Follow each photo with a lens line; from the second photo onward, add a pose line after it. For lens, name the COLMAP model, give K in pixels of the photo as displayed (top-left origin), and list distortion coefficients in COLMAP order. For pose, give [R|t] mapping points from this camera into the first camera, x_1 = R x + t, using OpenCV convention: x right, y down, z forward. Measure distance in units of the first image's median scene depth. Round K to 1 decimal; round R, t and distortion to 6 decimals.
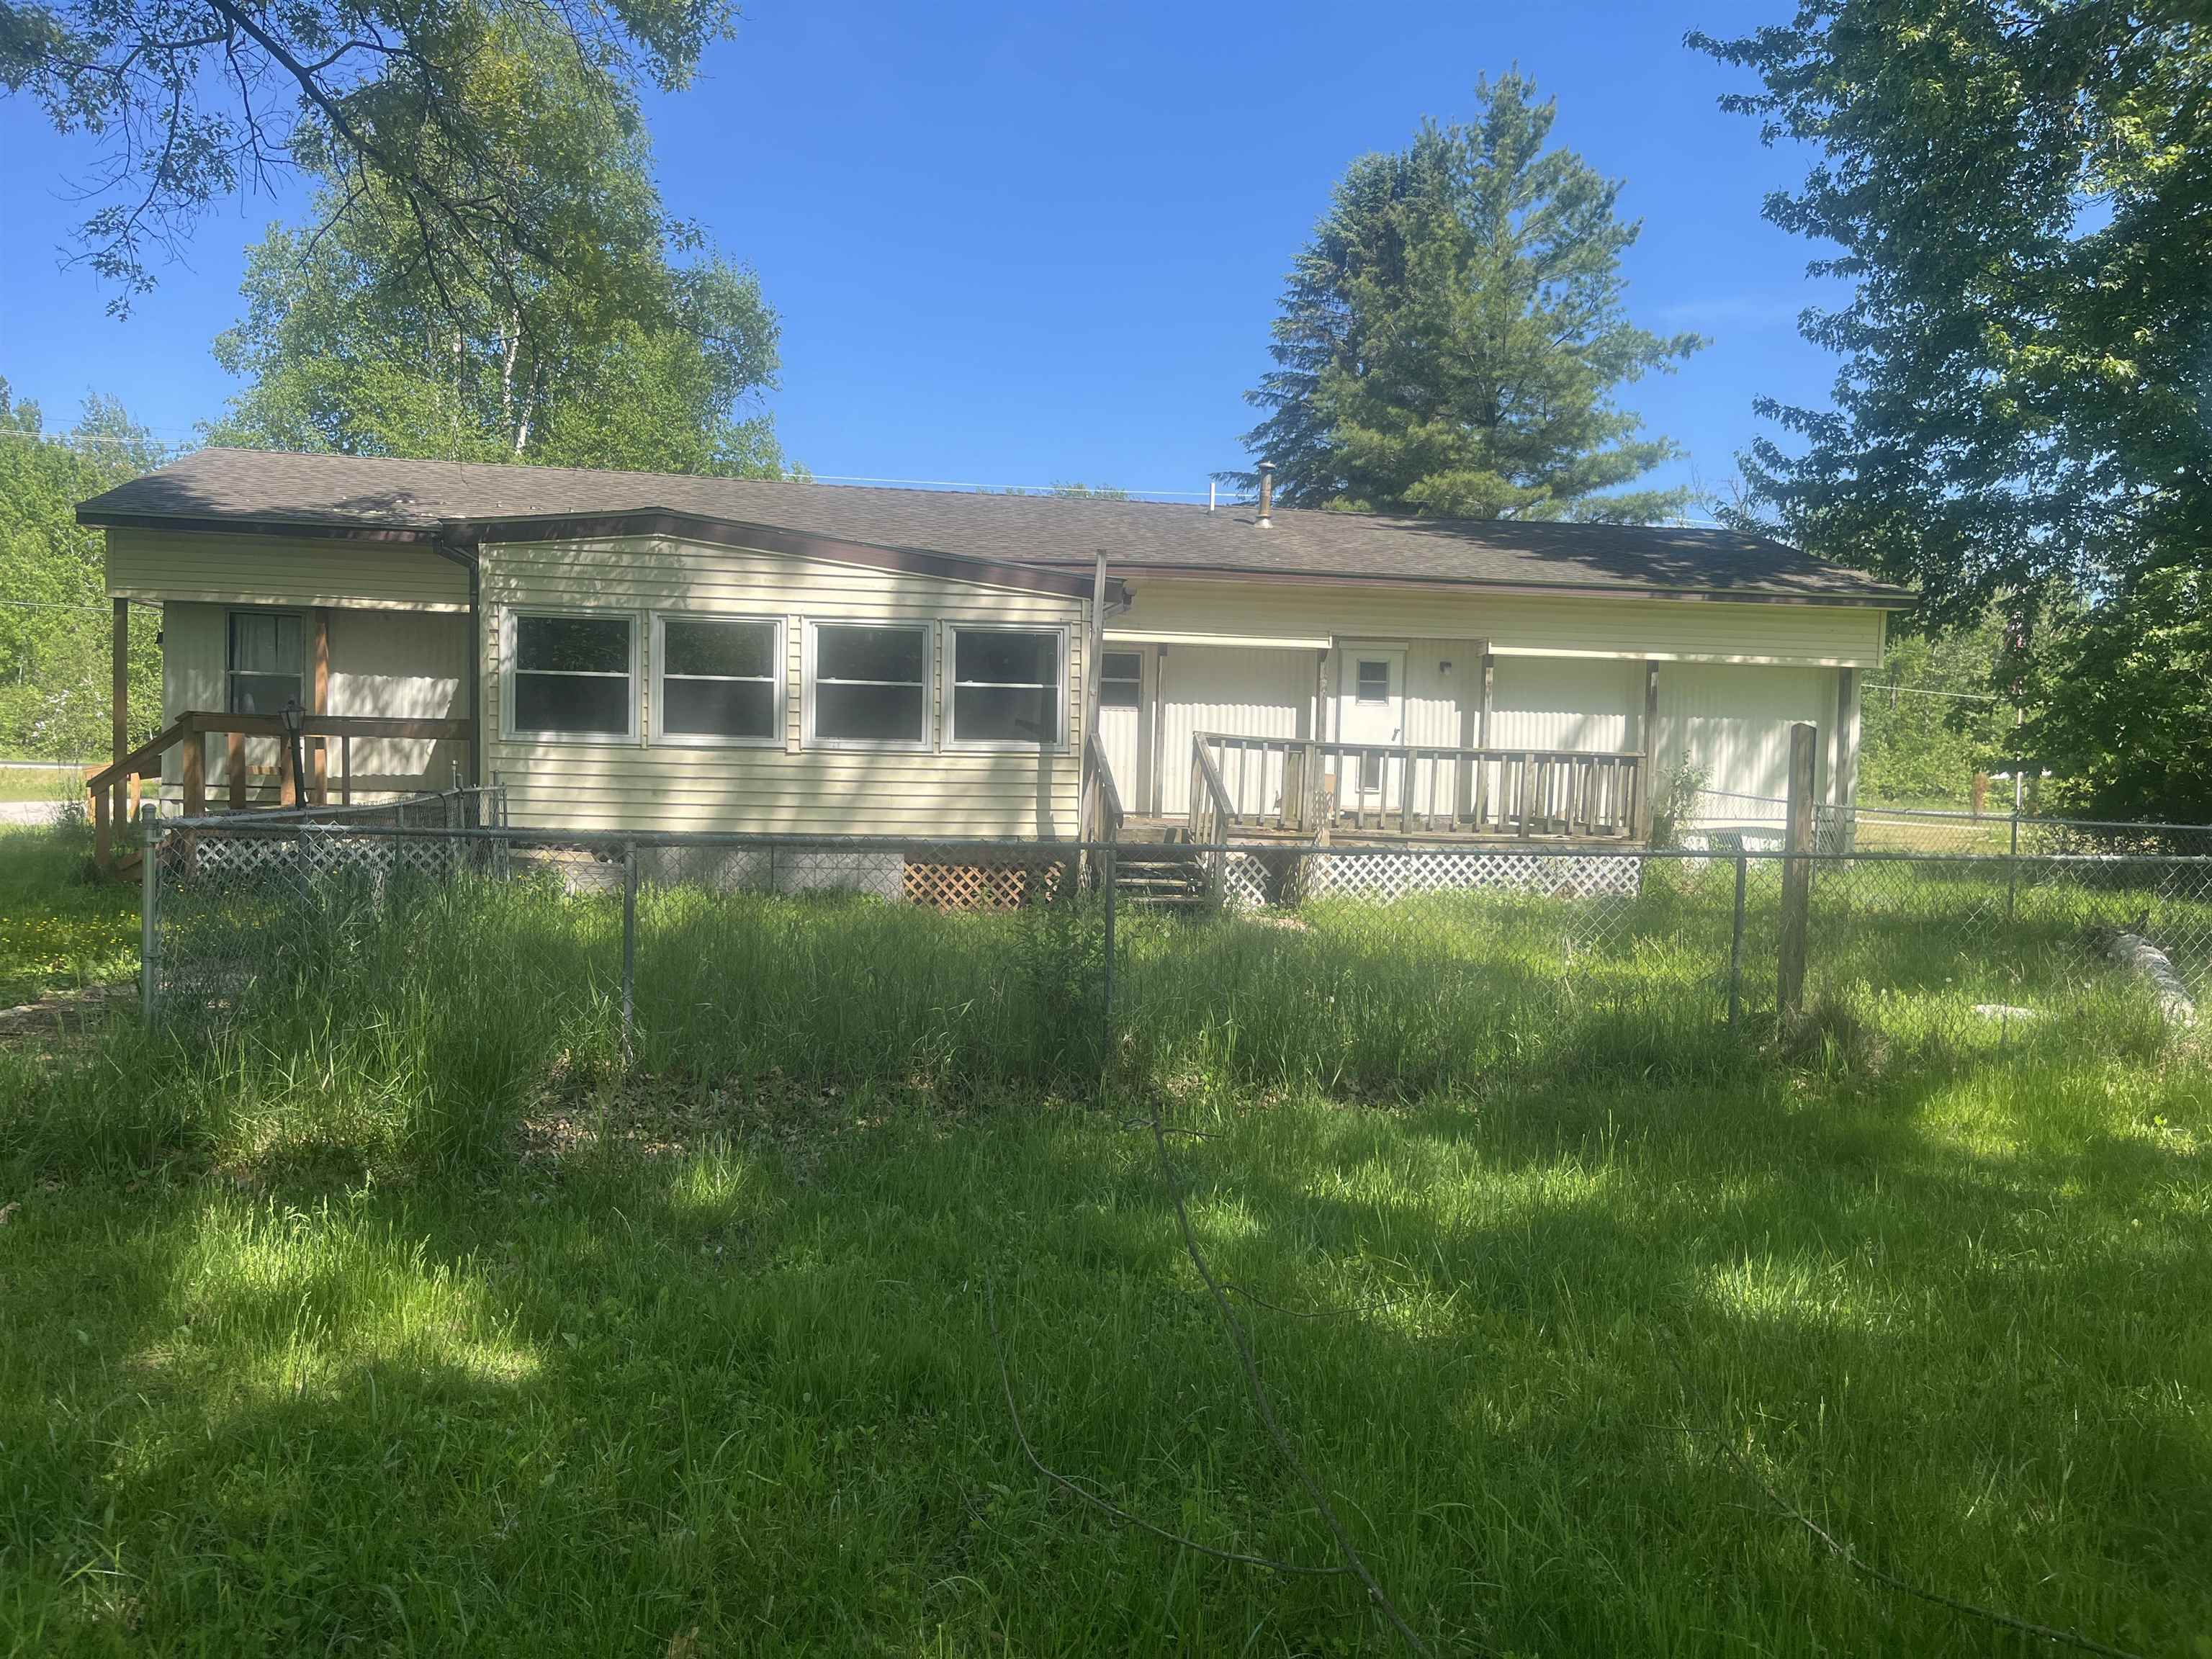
lens RADIAL K [[1707.5, 0, 1106.0], [0, 1707.5, 829.5], [0, 0, 1]] dist [0.104928, -0.151713]
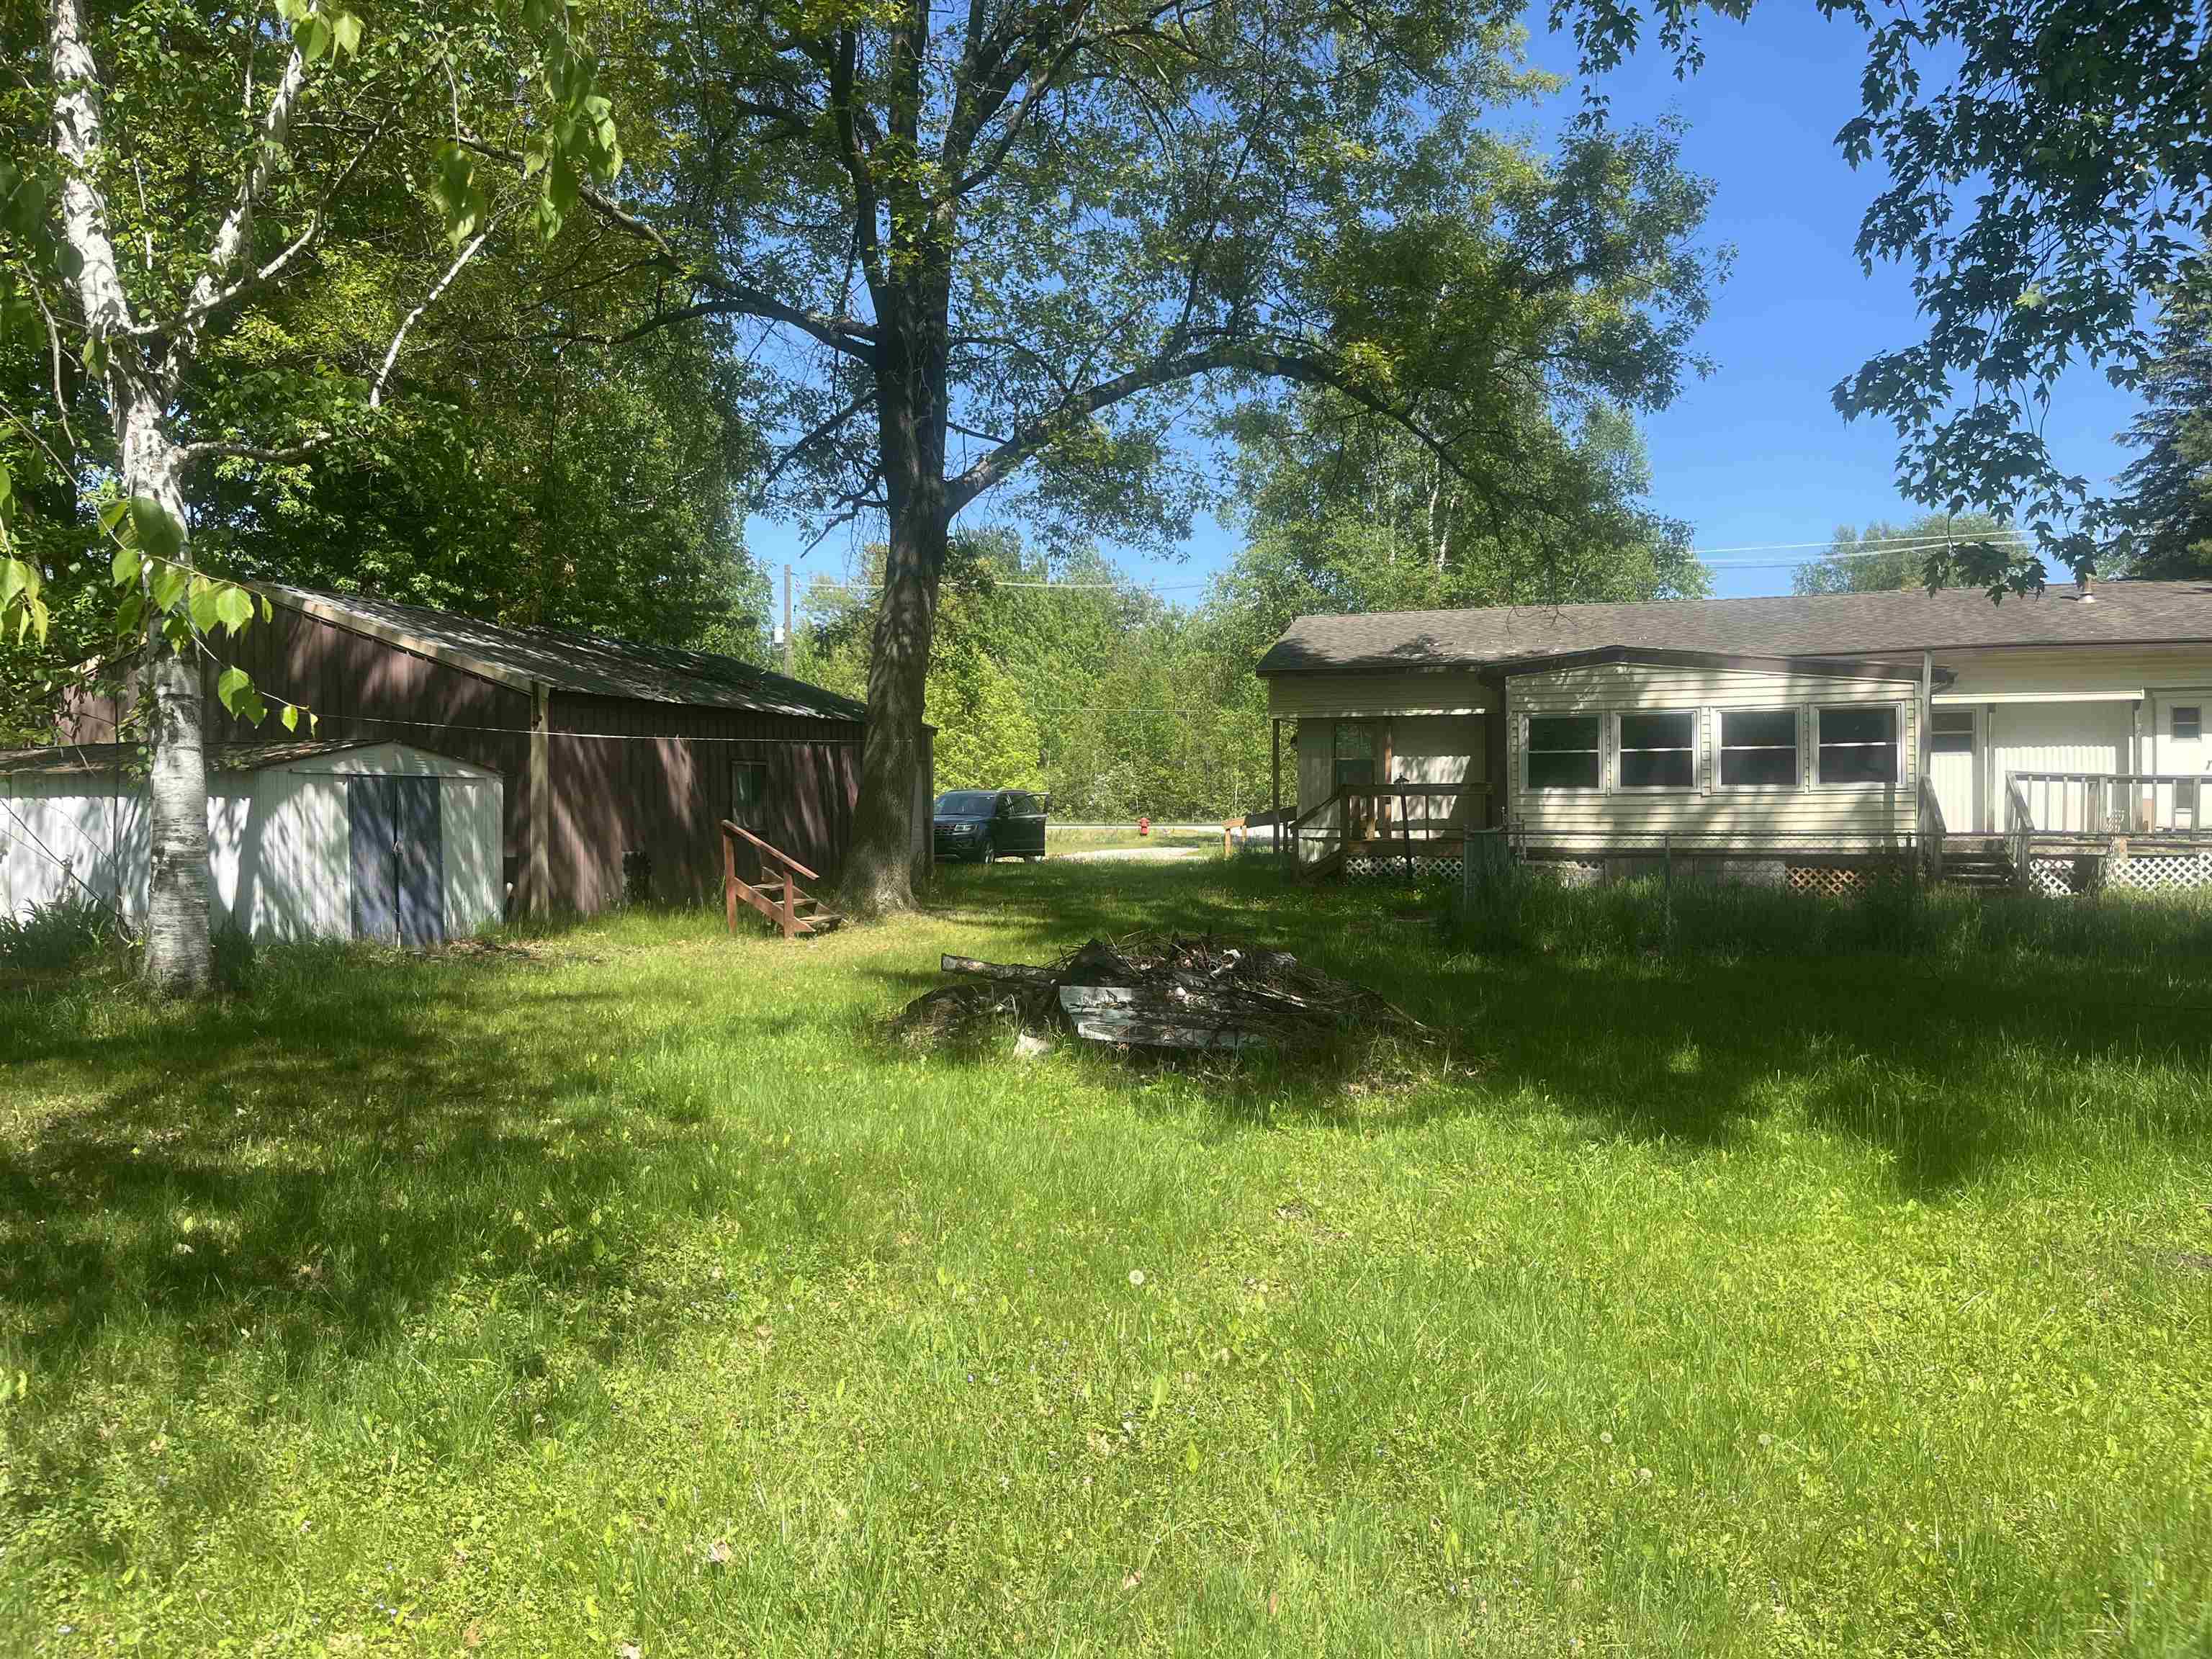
lens RADIAL K [[1707.5, 0, 1106.0], [0, 1707.5, 829.5], [0, 0, 1]] dist [0.104928, -0.151713]
pose [[0.888832, -0.024328, -0.457586, 0.044151], [0.010648, 0.999417, -0.032453, 0.029008], [0.458109, 0.023973, 0.888573, -0.596678]]
